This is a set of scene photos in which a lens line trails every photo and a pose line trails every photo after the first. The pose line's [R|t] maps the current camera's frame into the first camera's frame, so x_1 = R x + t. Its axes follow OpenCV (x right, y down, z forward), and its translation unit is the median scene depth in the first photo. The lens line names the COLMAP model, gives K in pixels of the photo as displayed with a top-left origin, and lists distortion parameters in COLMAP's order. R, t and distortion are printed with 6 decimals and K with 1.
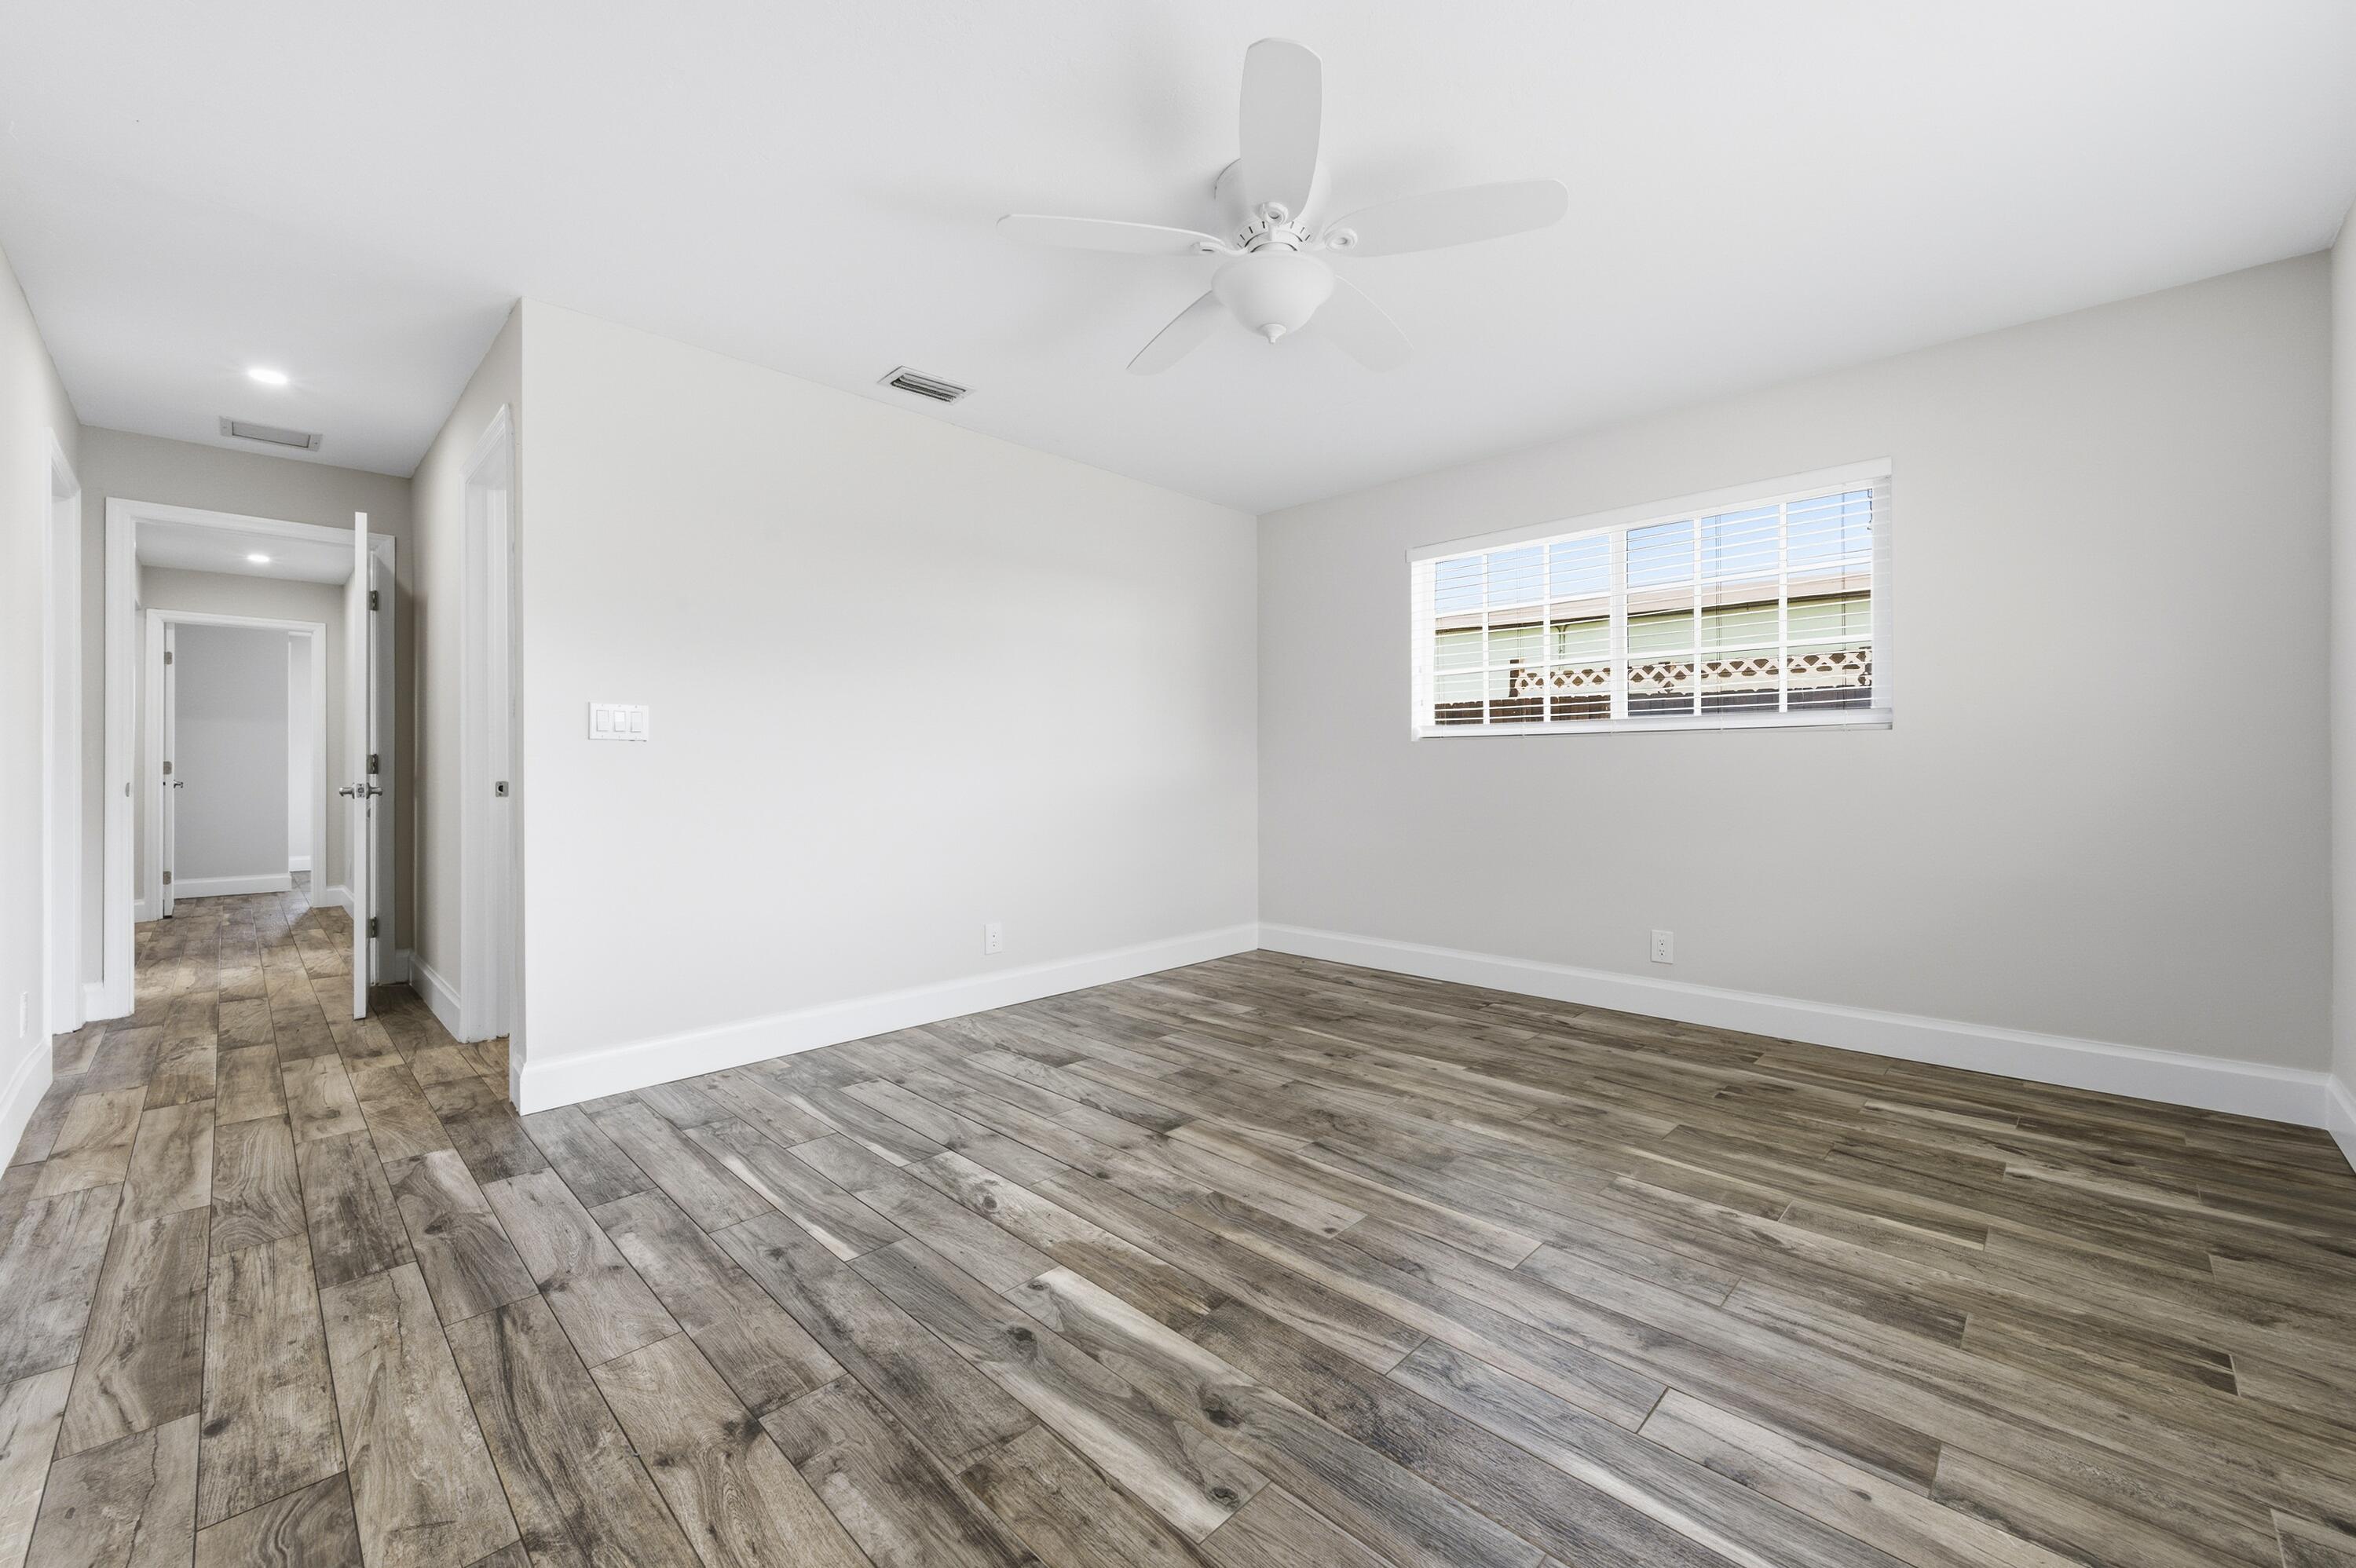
lens RADIAL K [[908.2, 0, 1178.0], [0, 908.2, 784.0], [0, 0, 1]] dist [0.001248, -0.000631]
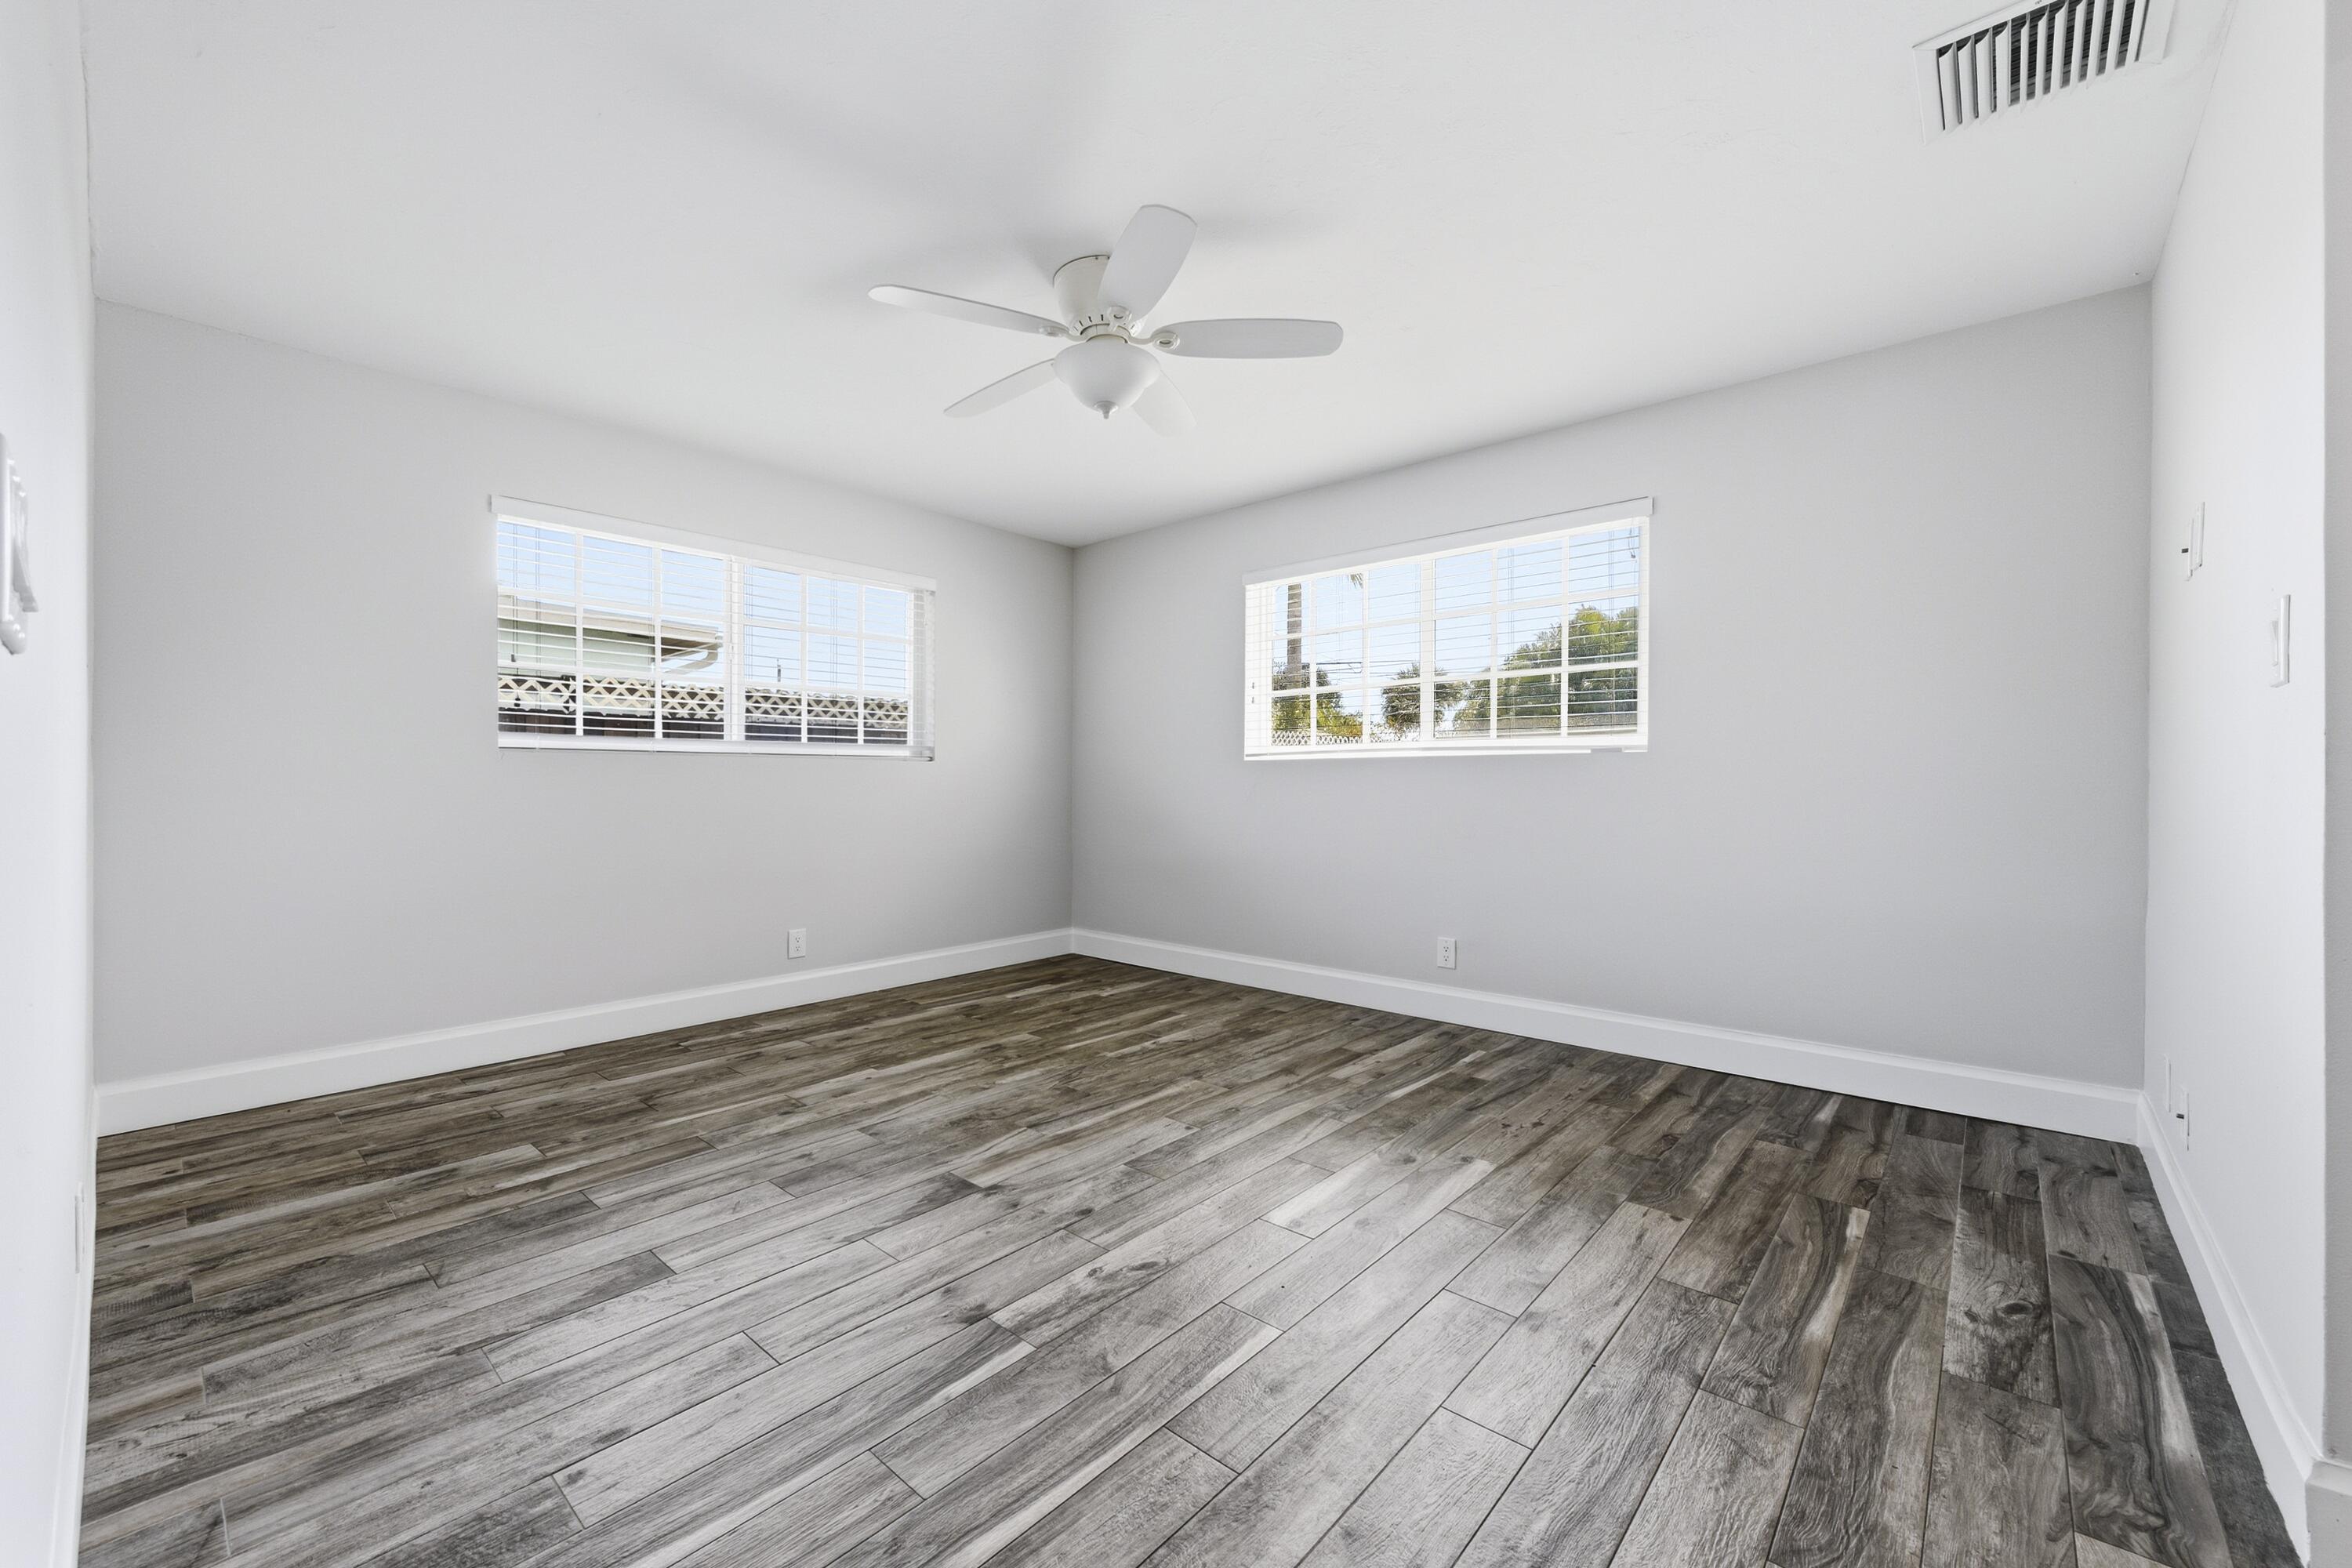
lens RADIAL K [[906.8, 0, 1176.0], [0, 906.8, 784.0], [0, 0, 1]] dist [0.001248, -0.000631]
pose [[-0.026250, 0.001811, 0.999654, -0.927612], [0.022026, 0.999757, -0.001233, -0.014250], [-0.999413, 0.021986, -0.026284, 0.820025]]
